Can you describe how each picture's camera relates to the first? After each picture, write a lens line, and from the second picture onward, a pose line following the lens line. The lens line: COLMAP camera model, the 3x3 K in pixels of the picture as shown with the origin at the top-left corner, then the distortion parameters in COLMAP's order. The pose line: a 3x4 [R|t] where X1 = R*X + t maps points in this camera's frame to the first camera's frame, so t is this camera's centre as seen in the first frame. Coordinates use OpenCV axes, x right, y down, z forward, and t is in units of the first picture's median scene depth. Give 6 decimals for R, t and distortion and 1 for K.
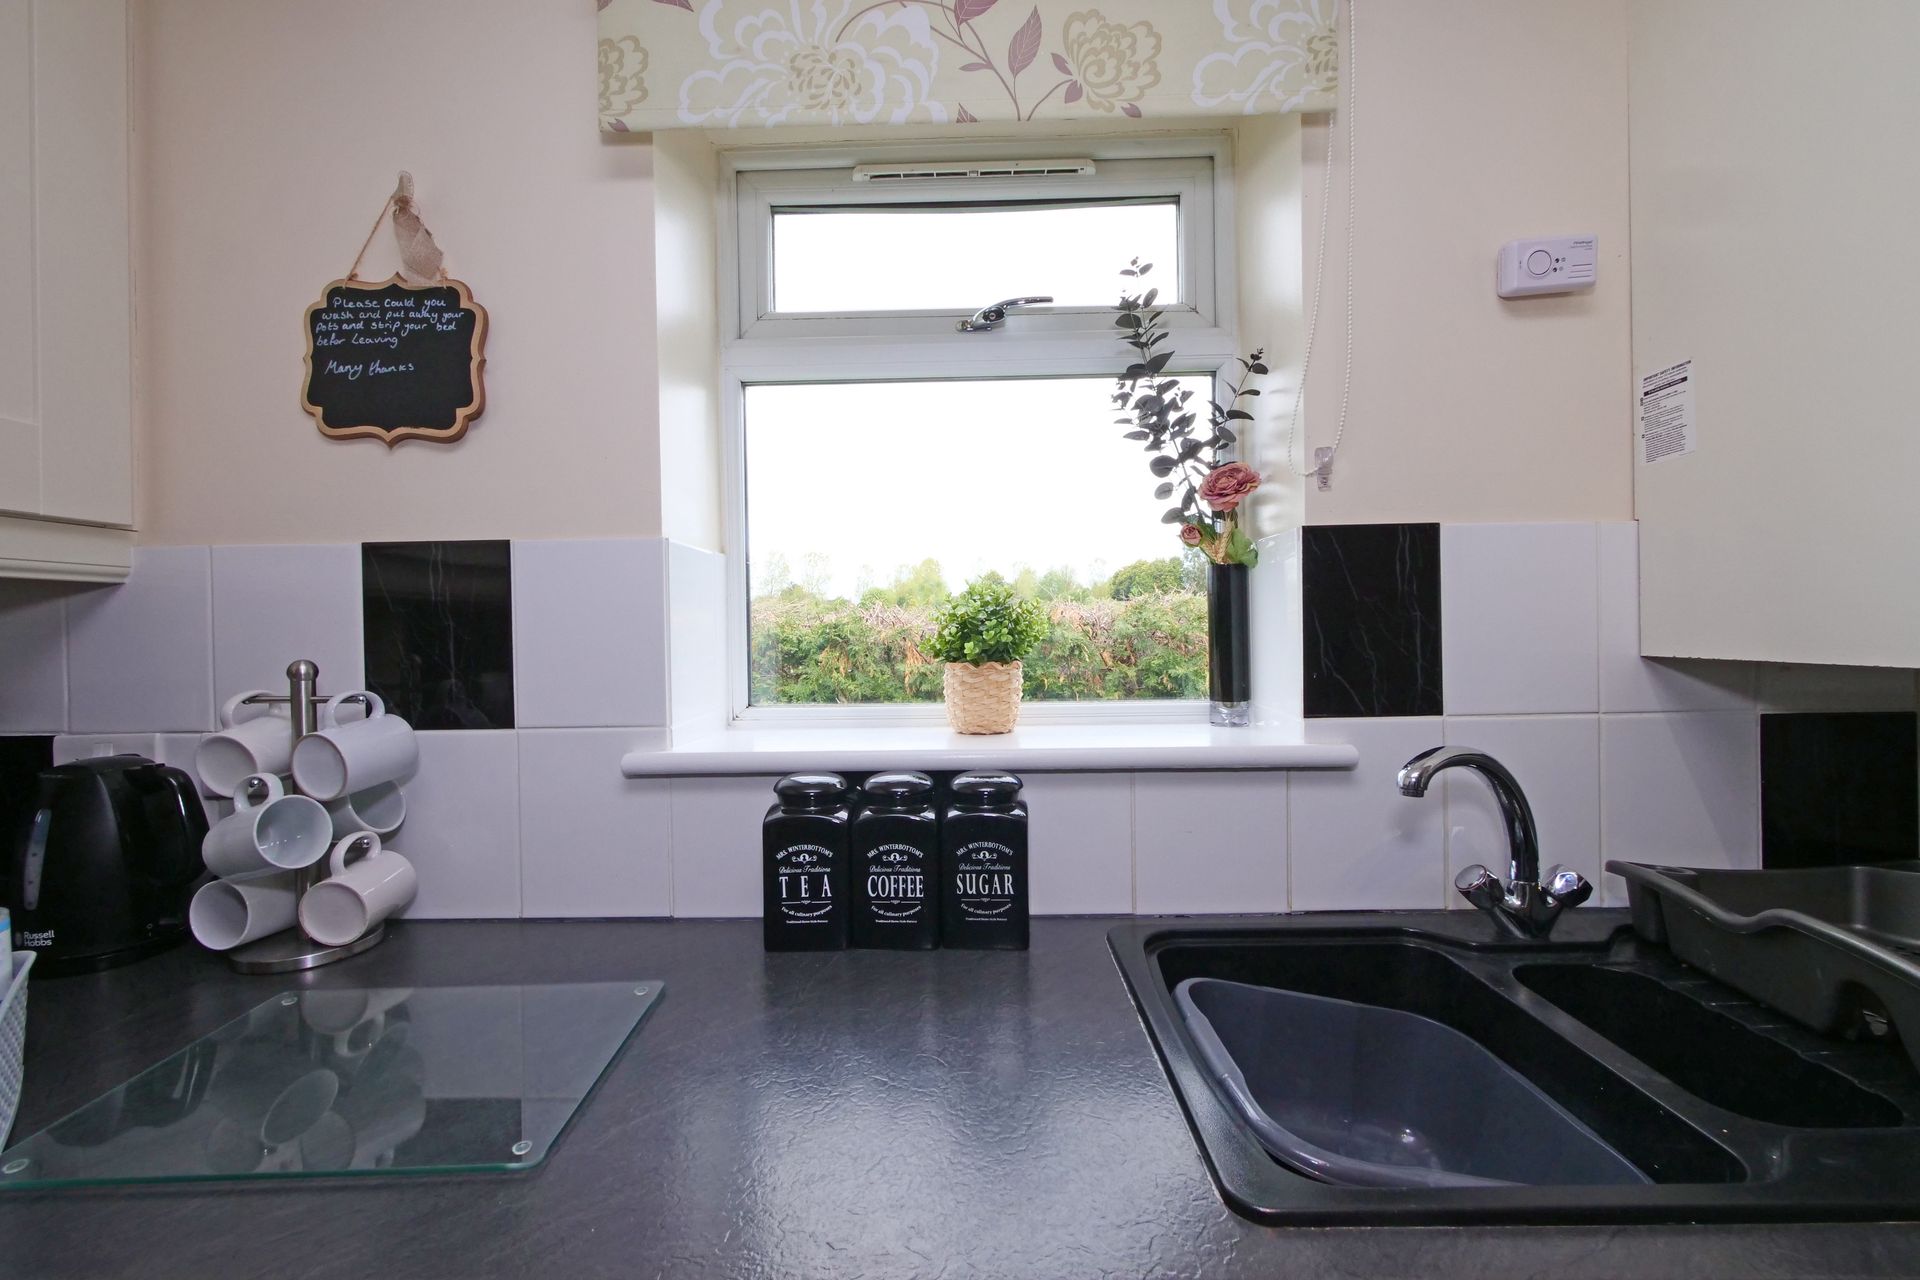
lens RADIAL K [[819.8, 0, 944.0], [0, 819.8, 629.3], [0, 0, 1]] dist [0.016186, -0.000010]
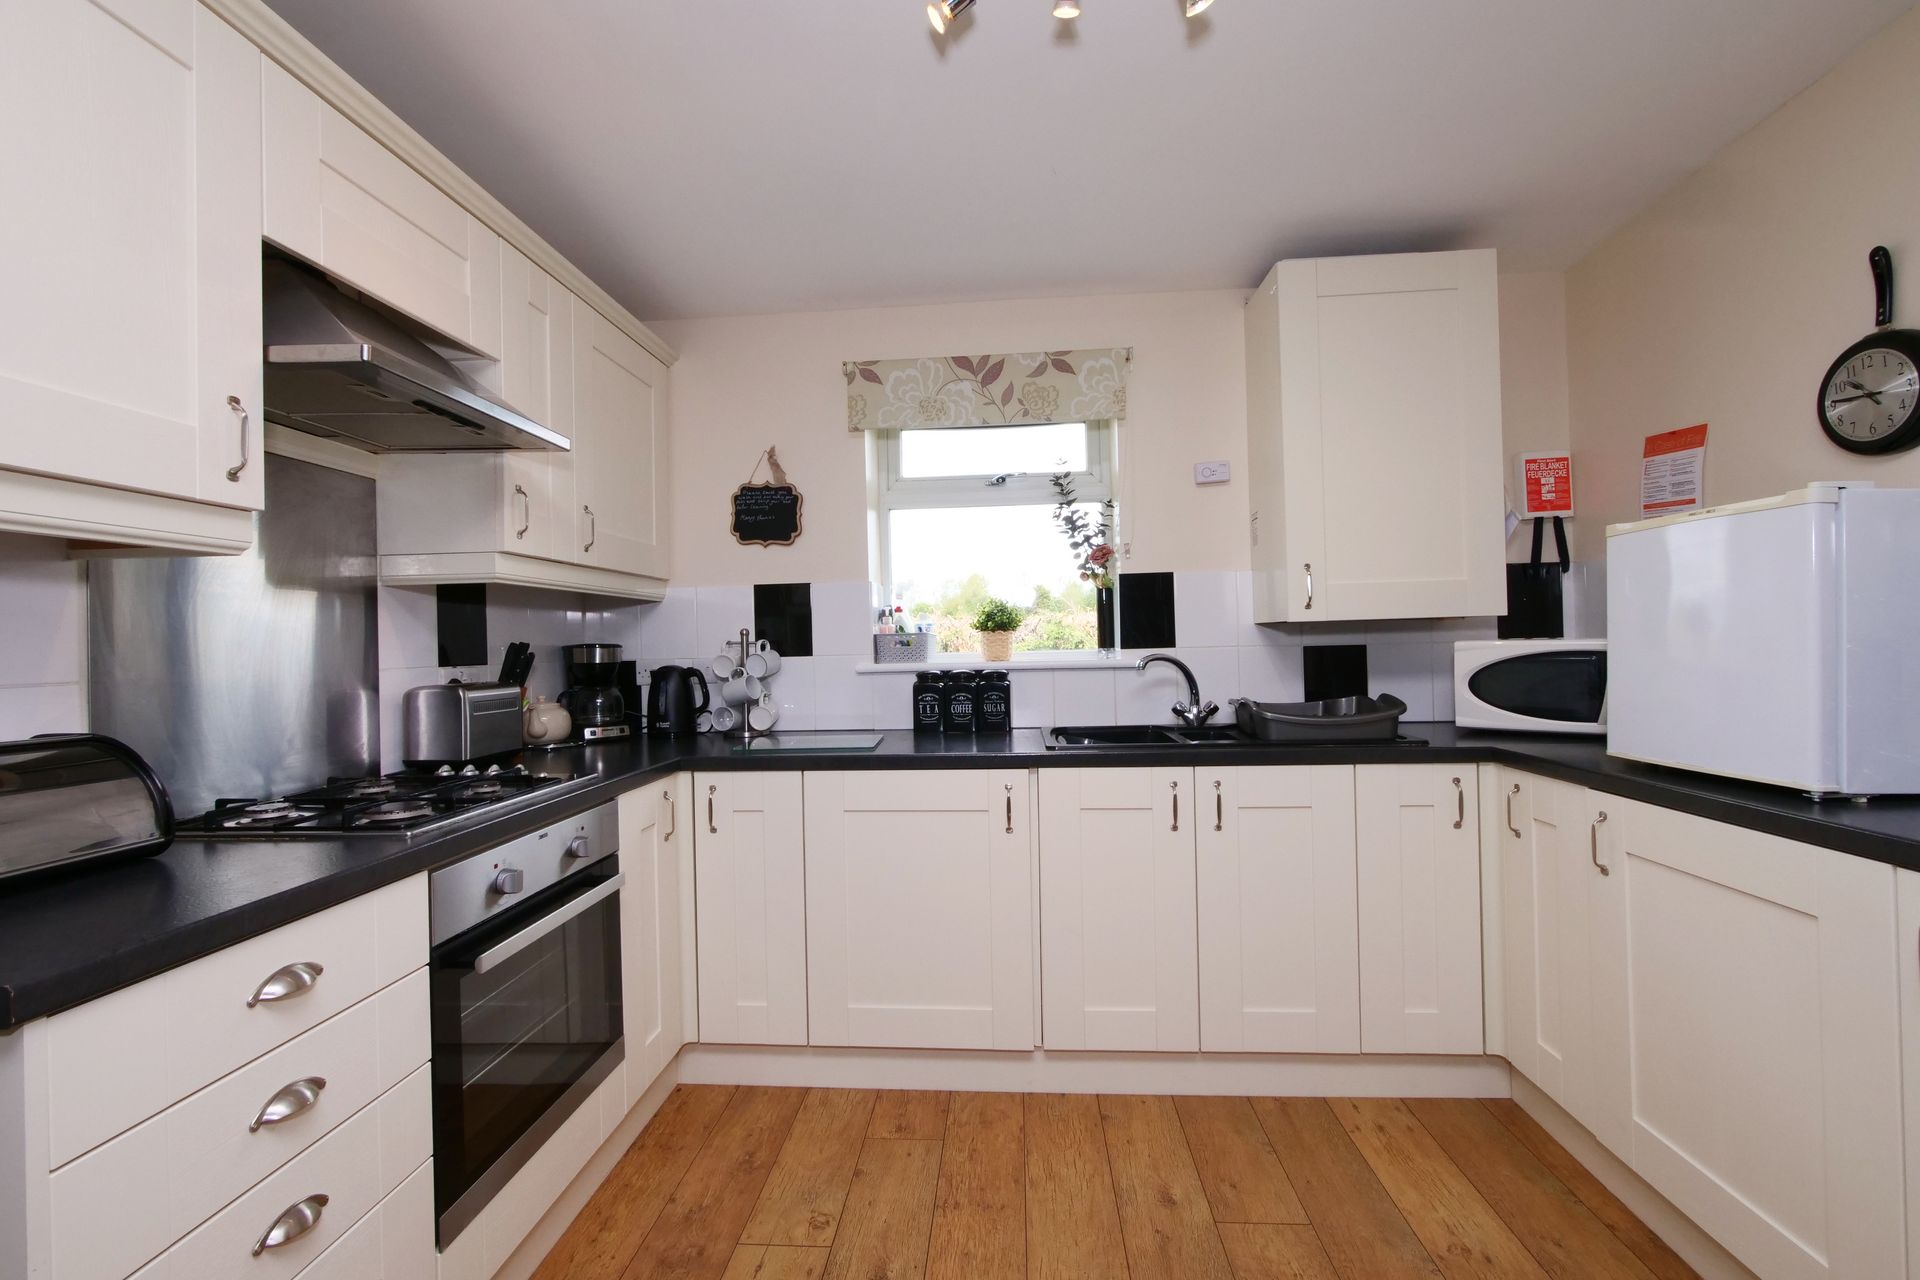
lens RADIAL K [[878.0, 0, 960.0], [0, 878.0, 640.0], [0, 0, 1]] dist [0.026439, 0.000161]
pose [[0.999281, -0.008782, -0.036871, 0.040604], [0.008463, 0.999925, -0.008808, 0.098165], [0.036946, 0.008490, 0.999281, -1.729178]]
